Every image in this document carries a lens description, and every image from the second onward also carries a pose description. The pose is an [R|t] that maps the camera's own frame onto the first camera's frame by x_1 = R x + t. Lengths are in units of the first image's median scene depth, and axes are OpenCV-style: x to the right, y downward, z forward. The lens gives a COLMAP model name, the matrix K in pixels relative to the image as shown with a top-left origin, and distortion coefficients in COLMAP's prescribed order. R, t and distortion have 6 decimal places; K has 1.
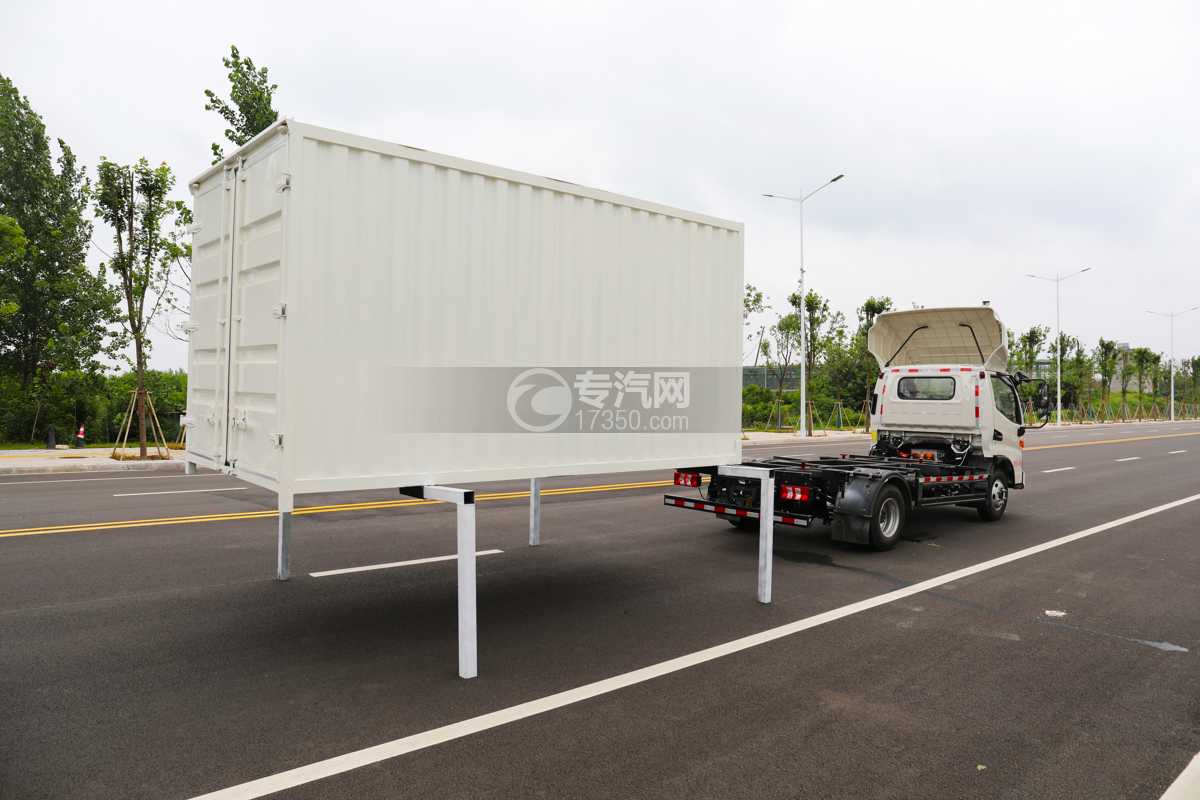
lens RADIAL K [[798.5, 0, 600.0], [0, 798.5, 400.0], [0, 0, 1]] dist [-0.121772, 0.088689]
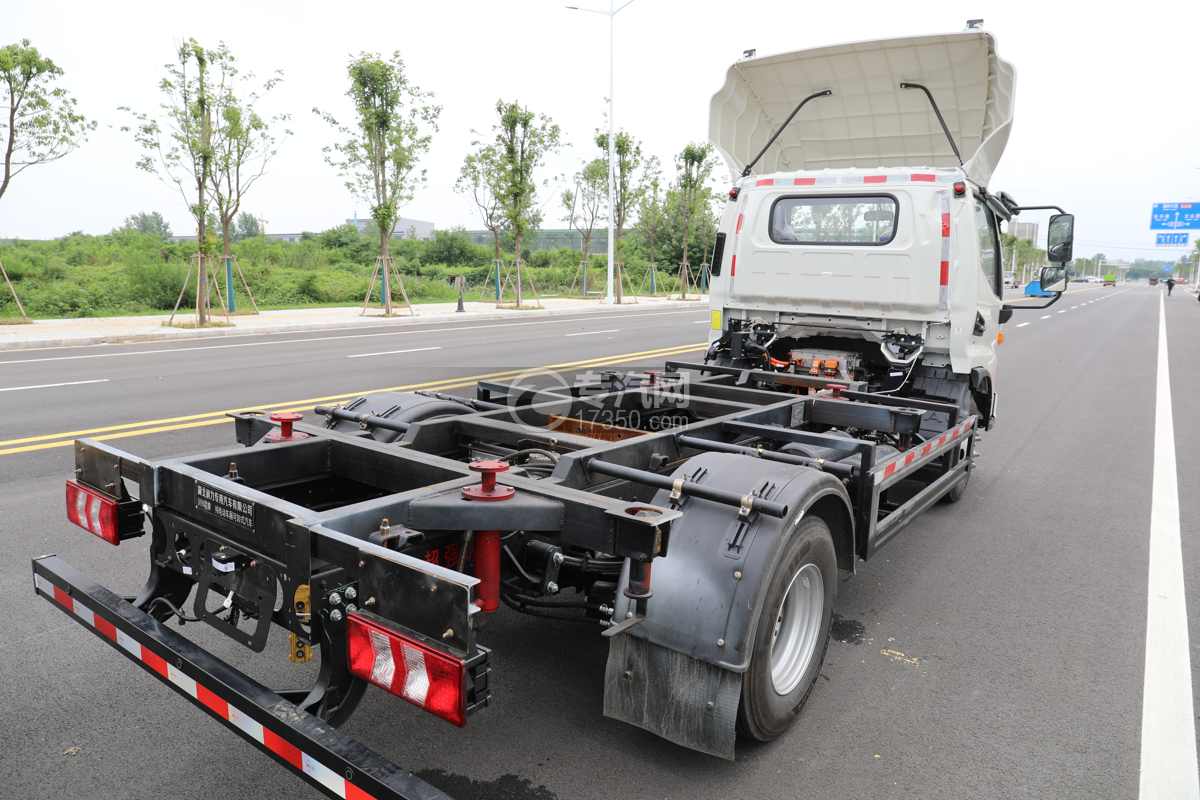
lens RADIAL K [[798.5, 0, 600.0], [0, 798.5, 400.0], [0, 0, 1]] dist [-0.121772, 0.088689]
pose [[0.974236, -0.032591, 0.223162, 0.167756], [-0.005493, 0.985781, 0.167943, 0.011731], [-0.225463, -0.164842, 0.960205, 0.537415]]
